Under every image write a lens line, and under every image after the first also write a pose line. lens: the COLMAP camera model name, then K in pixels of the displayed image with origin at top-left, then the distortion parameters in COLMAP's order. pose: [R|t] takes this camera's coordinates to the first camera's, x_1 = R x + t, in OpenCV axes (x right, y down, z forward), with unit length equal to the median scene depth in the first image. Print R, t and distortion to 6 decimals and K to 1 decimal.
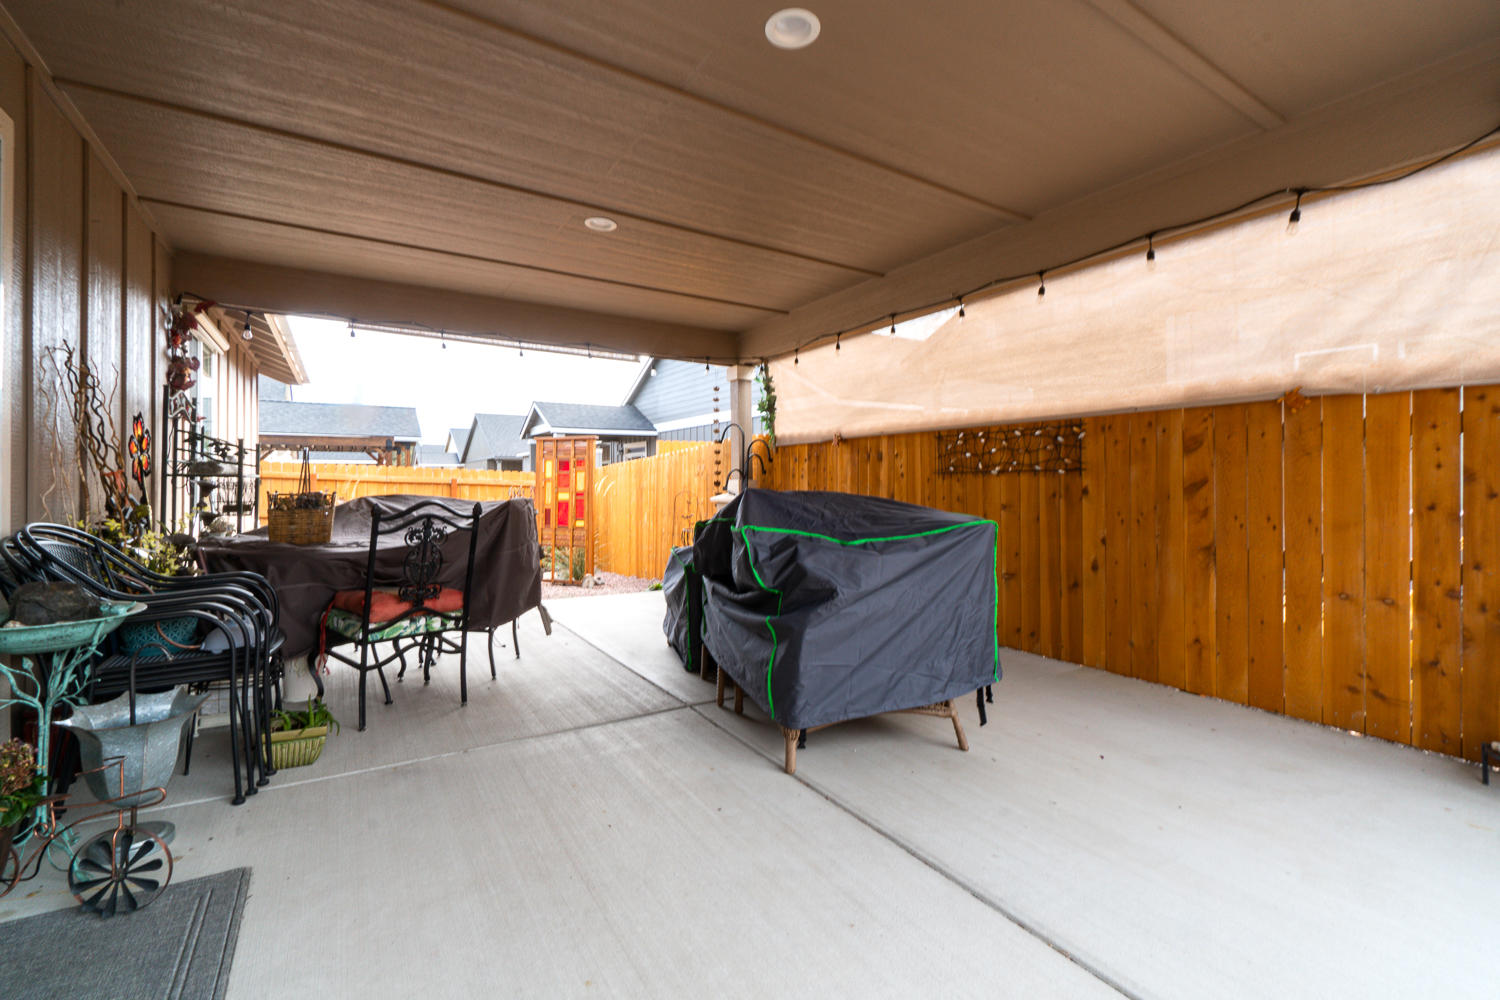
lens RADIAL K [[646.5, 0, 750.0], [0, 646.5, 500.0], [0, 0, 1]] dist [0.000303, 0.000008]
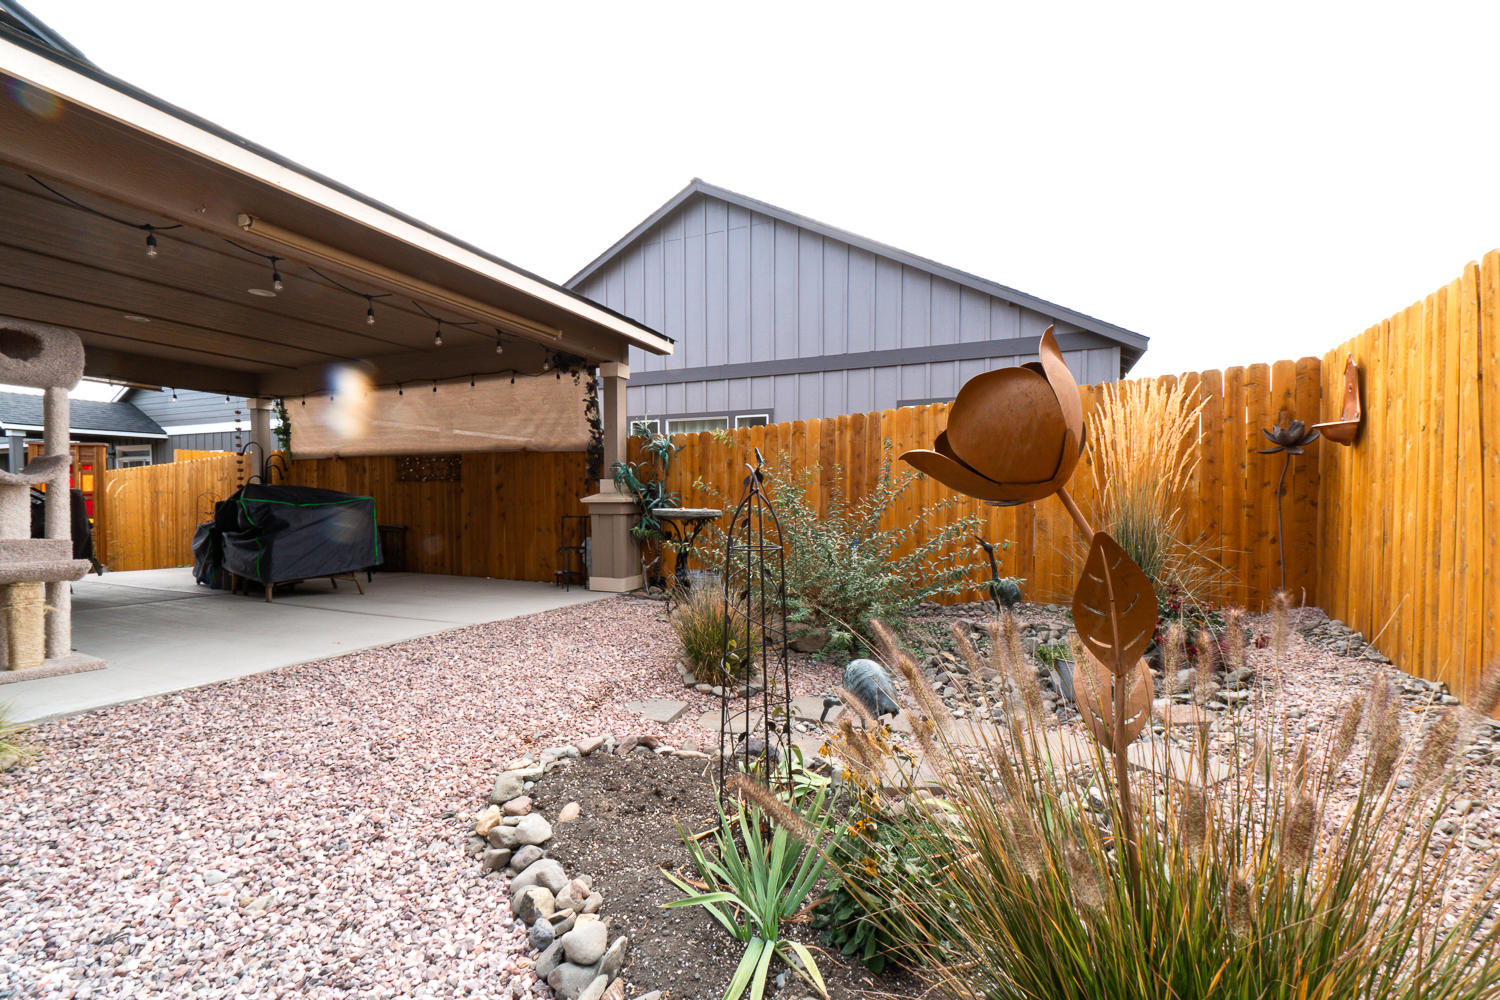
lens RADIAL K [[653.8, 0, 747.1], [0, 653.8, 525.2], [0, 0, 1]] dist [-0.000752, -0.000122]
pose [[0.830842, -0.014973, 0.556307, 0.071143], [0.007204, 0.999844, 0.016151, 0.042411], [-0.556462, -0.009412, 0.830820, -0.727098]]
